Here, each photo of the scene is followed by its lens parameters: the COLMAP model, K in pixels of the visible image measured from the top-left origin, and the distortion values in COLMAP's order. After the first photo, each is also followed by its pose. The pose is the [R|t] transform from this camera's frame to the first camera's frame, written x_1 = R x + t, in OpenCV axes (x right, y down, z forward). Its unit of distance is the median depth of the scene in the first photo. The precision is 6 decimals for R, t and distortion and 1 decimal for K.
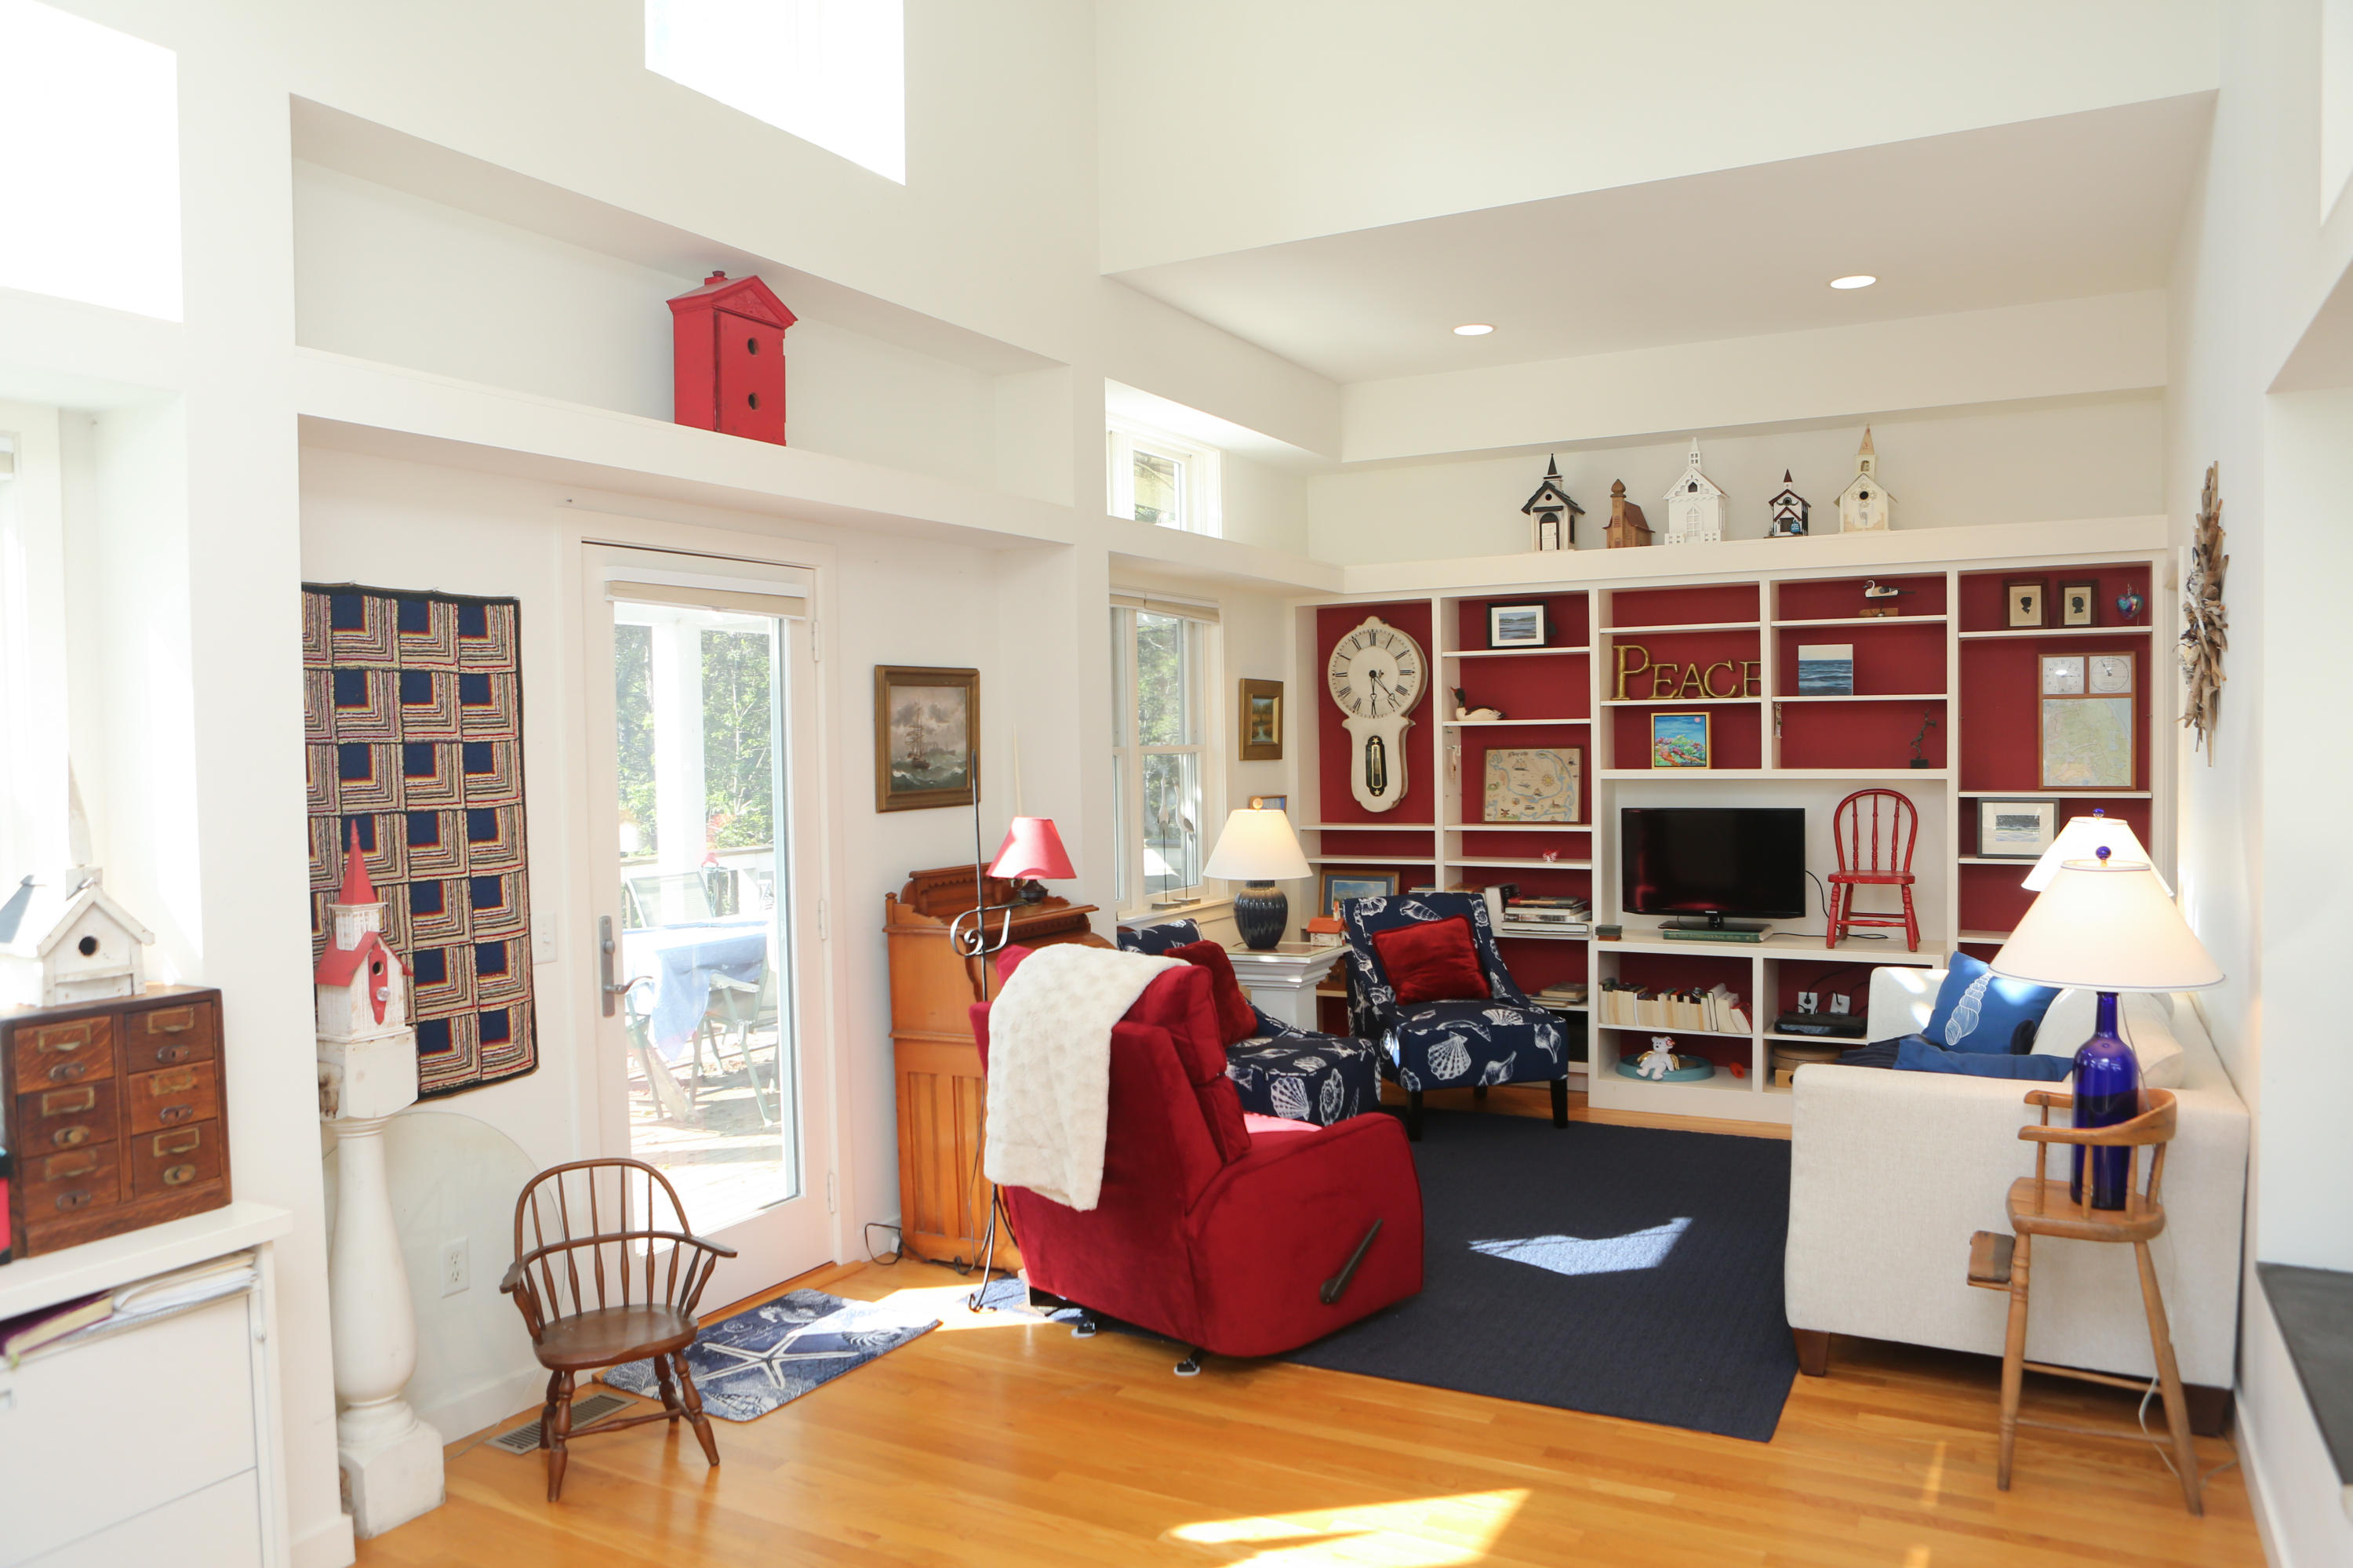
lens RADIAL K [[1744.5, 0, 1162.5], [0, 1744.5, 782.2], [0, 0, 1]] dist [-0.042788, 0.020320]
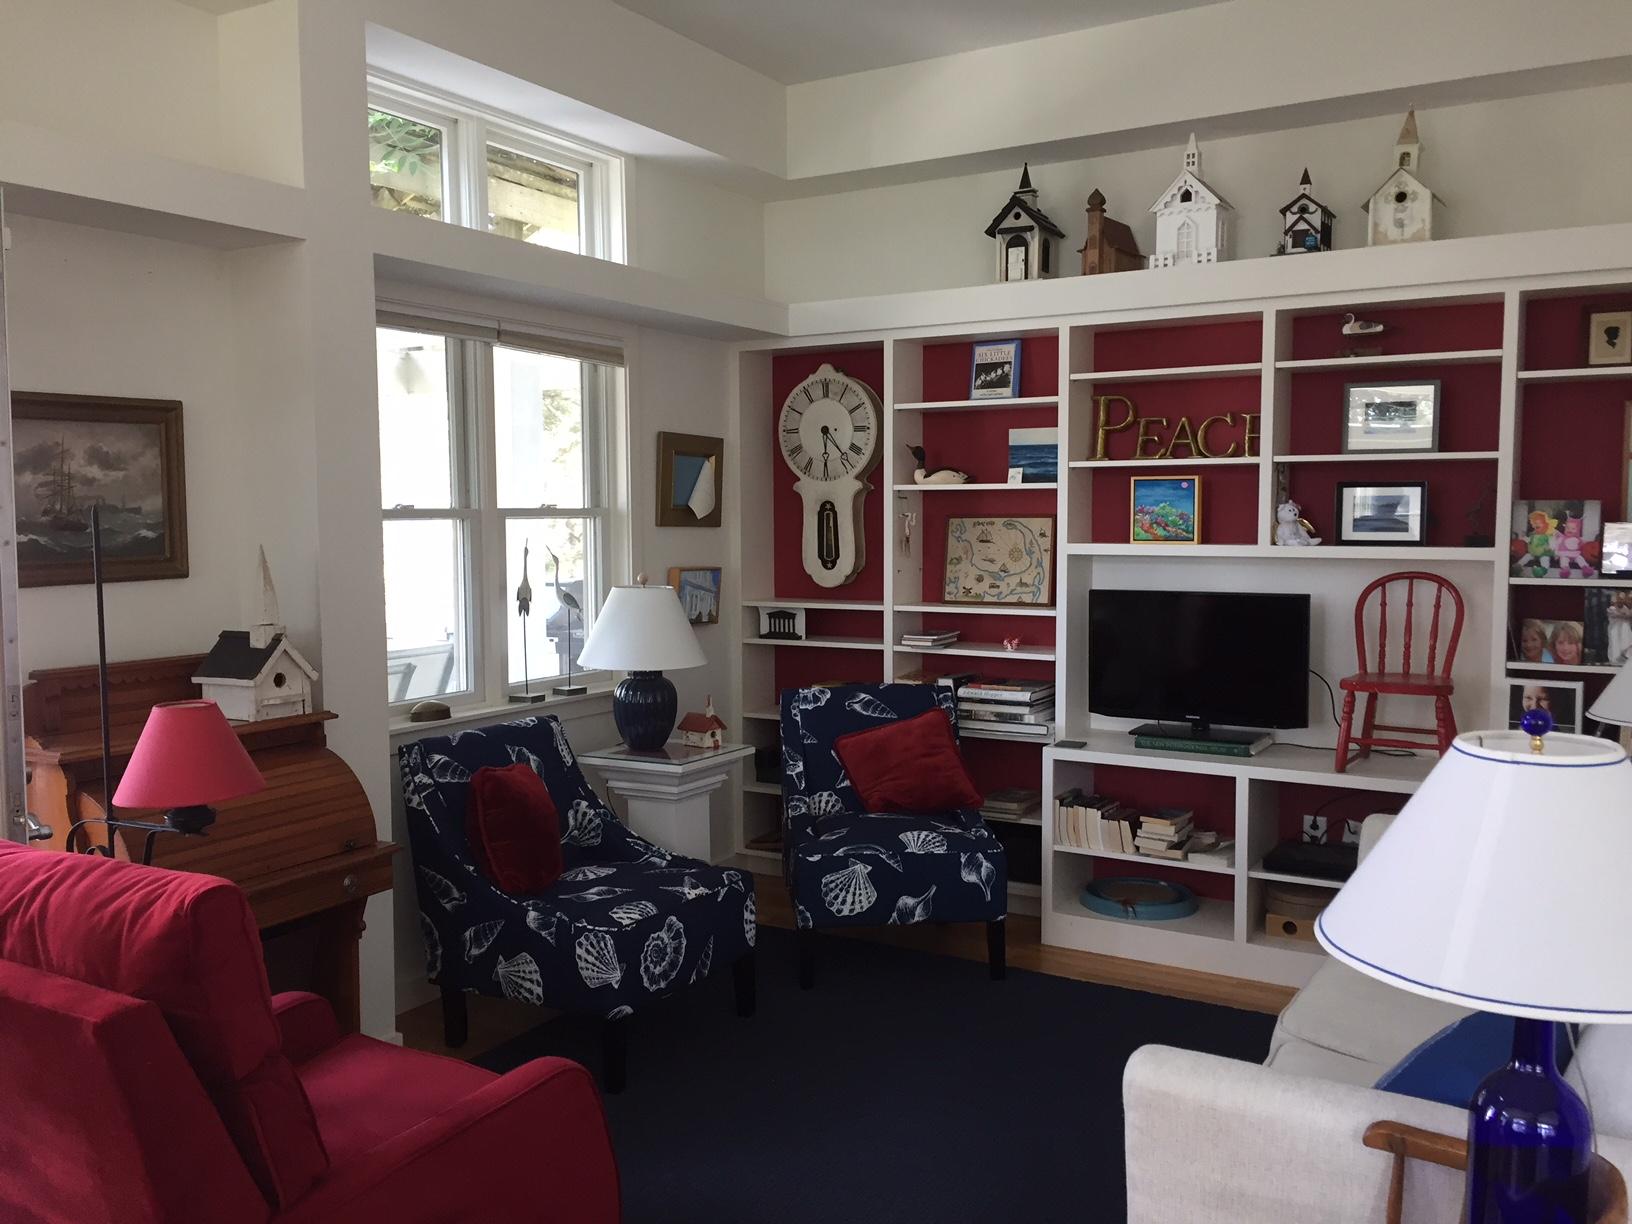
lens RADIAL K [[1423.3, 0, 817.9], [0, 1423.3, 606.6], [0, 0, 1]] dist [0.081846, -0.061515]
pose [[0.998298, 0.016357, -0.055982, 0.173907], [-0.013870, 0.998911, 0.044542, -0.005953], [0.056650, -0.043690, 0.997438, 0.311087]]
